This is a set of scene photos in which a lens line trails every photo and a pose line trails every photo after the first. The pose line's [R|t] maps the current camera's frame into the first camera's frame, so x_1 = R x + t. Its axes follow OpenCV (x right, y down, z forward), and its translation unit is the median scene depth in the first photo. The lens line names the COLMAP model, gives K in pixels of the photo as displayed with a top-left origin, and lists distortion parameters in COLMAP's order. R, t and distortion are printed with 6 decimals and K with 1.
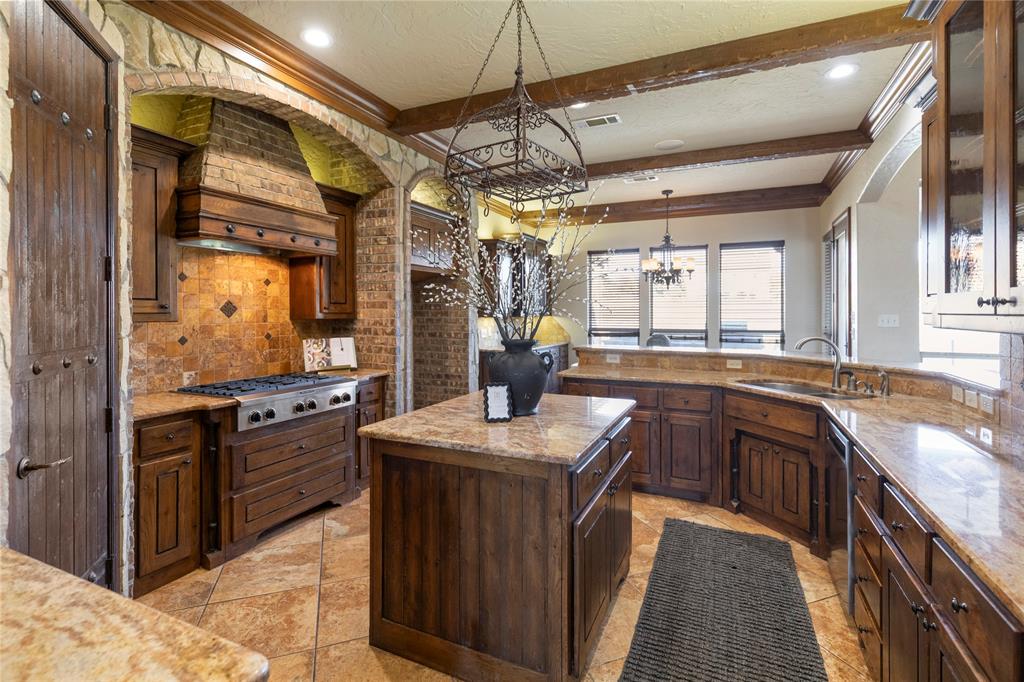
lens RADIAL K [[480.0, 0, 513.2], [0, 480.0, 312.3], [0, 0, 1]] dist [-0.000196, -0.000221]
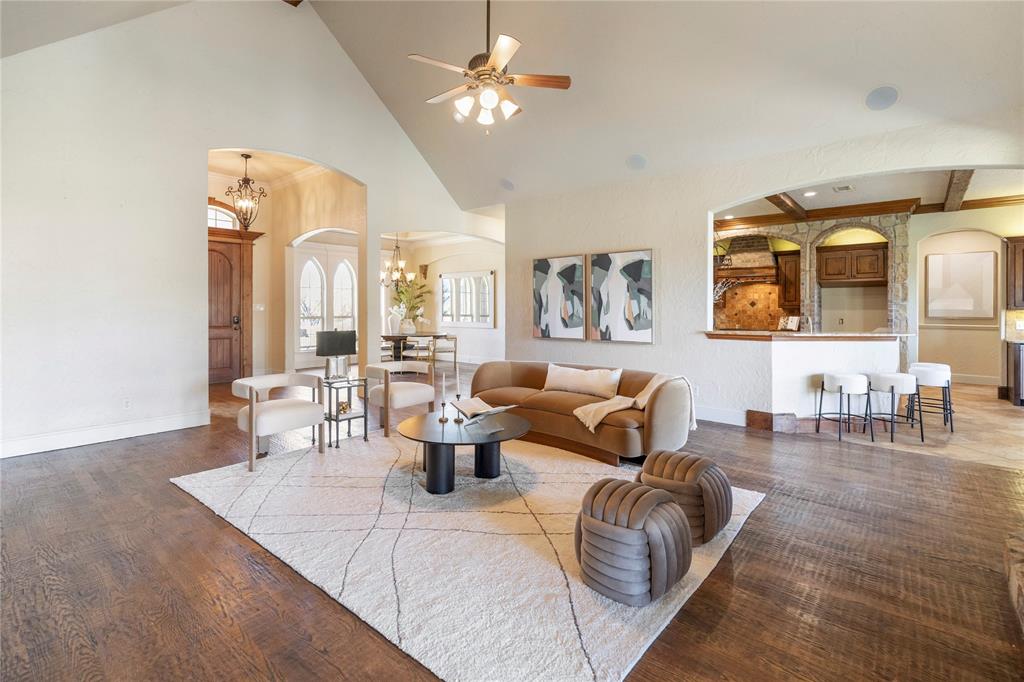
lens RADIAL K [[480.0, 0, 513.2], [0, 480.0, 312.3], [0, 0, 1]] dist [-0.000196, -0.000221]
pose [[-0.274956, 0.005832, -0.961439, 2.483888], [-0.002860, 0.999972, 0.006884, 0.025763], [0.961453, 0.004643, -0.274931, 0.427281]]
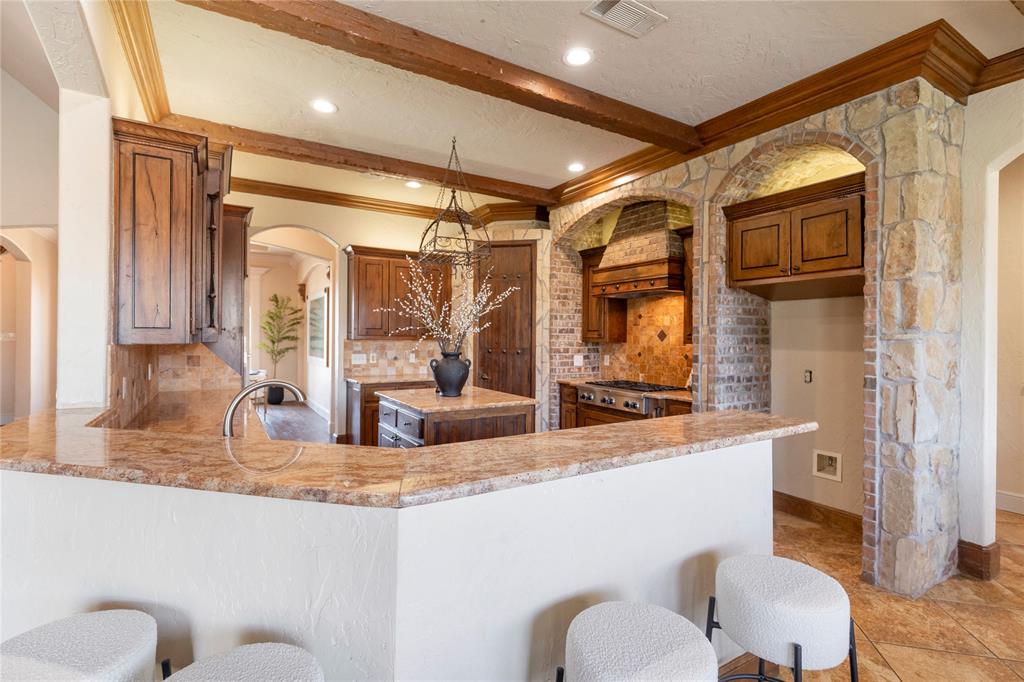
lens RADIAL K [[488.1, 0, 512.0], [0, 488.1, 341.0], [0, 0, 1]] dist [-0.000683, 0.000011]
pose [[-0.562731, 0.002168, -0.826637, 0.895965], [-0.007478, 0.999942, 0.007713, 0.001265], [0.826606, 0.010522, -0.562683, 1.460758]]
